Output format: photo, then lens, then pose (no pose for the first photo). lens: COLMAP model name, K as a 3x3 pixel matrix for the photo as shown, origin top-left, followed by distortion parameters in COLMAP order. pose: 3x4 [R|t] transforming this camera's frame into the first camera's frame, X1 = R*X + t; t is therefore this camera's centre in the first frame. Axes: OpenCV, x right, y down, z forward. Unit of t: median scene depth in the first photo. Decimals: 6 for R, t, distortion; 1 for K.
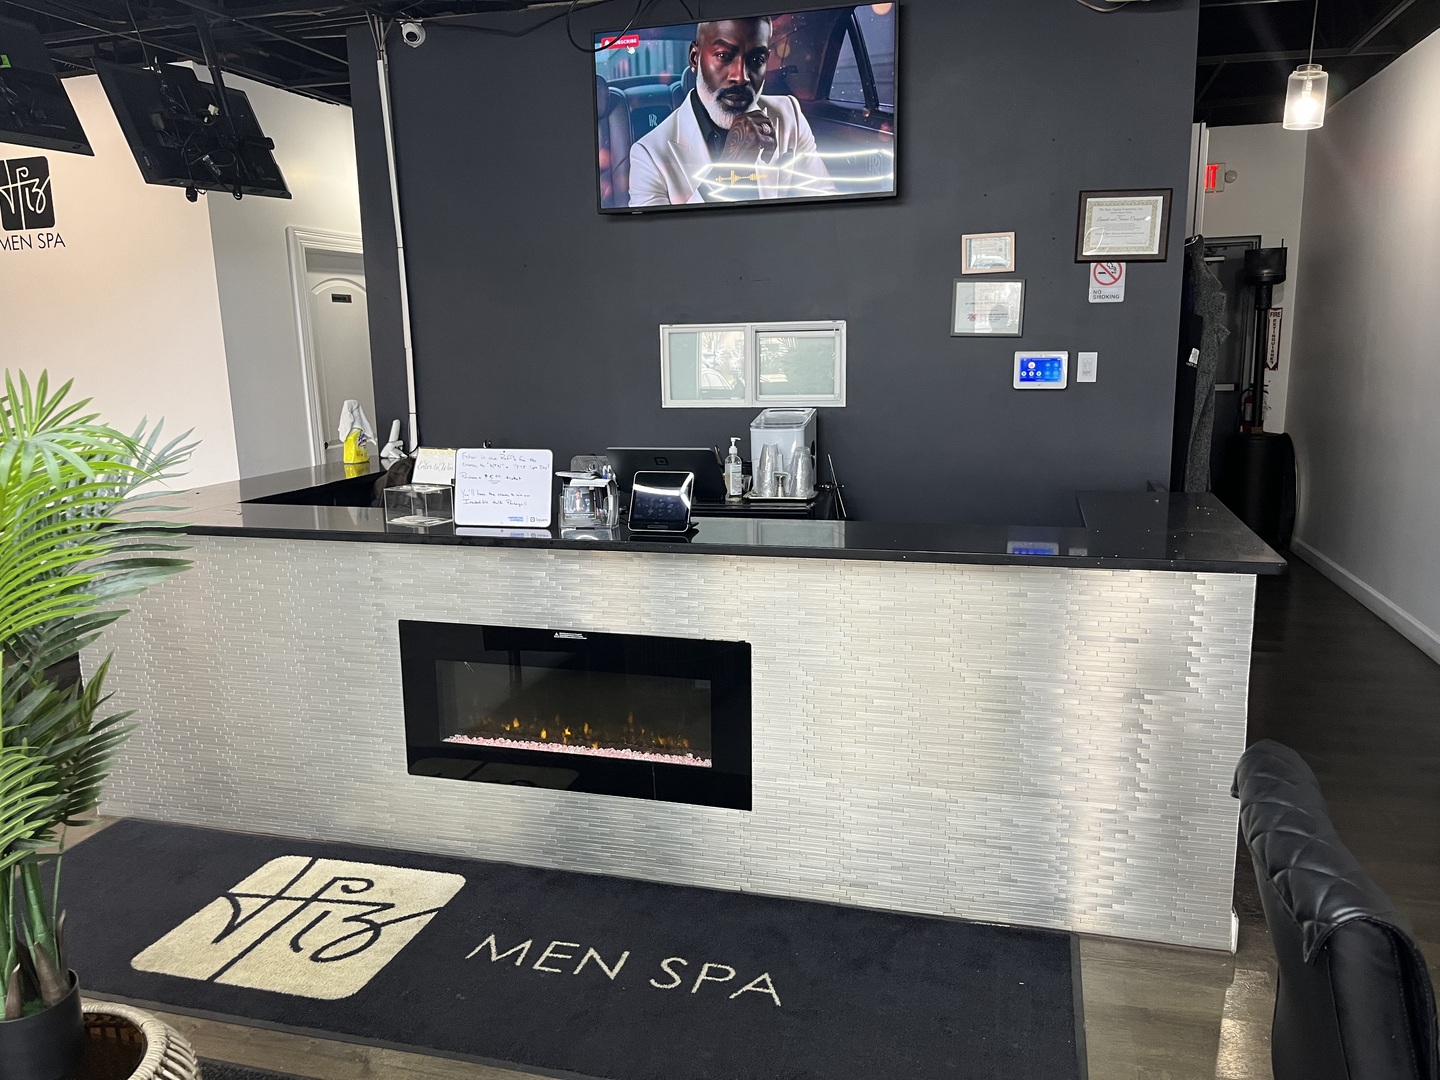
lens RADIAL K [[1091.6, 0, 722.3], [0, 1091.6, 533.0], [0, 0, 1]] dist [0.053216, -0.077438]
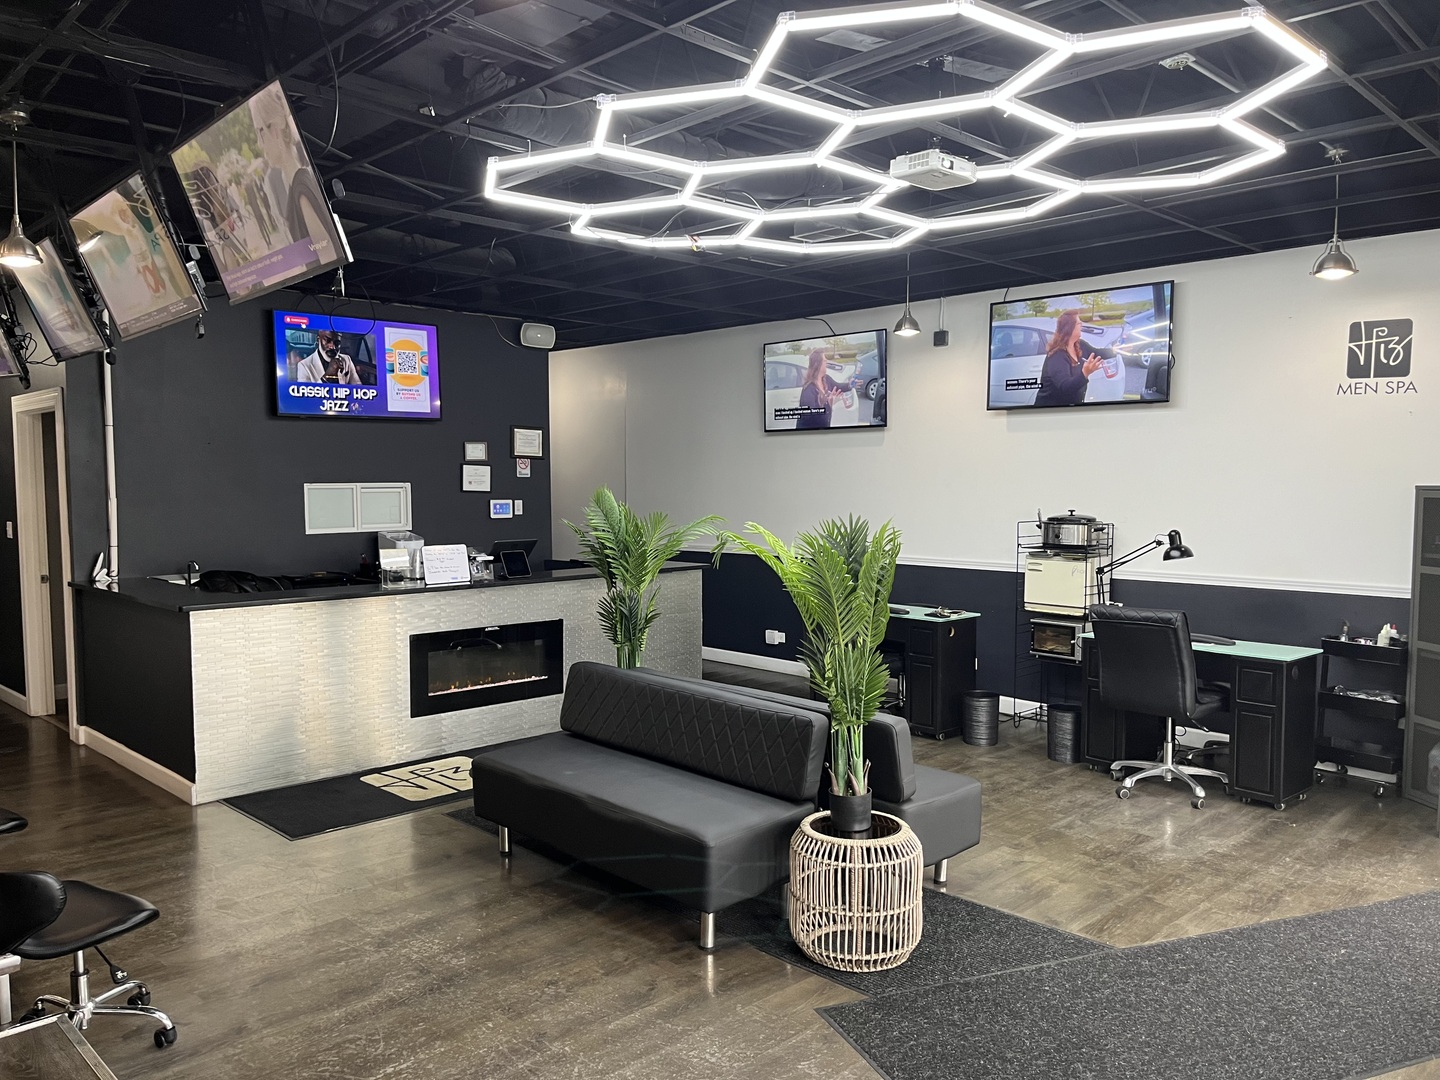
lens RADIAL K [[1091.6, 0, 722.3], [0, 1091.6, 533.0], [0, 0, 1]] dist [0.053216, -0.077438]
pose [[0.498352, -0.028673, 0.866500, -1.326210], [0.150325, 0.987172, -0.053790, 0.069189], [-0.853843, 0.157063, 0.496270, -0.362440]]
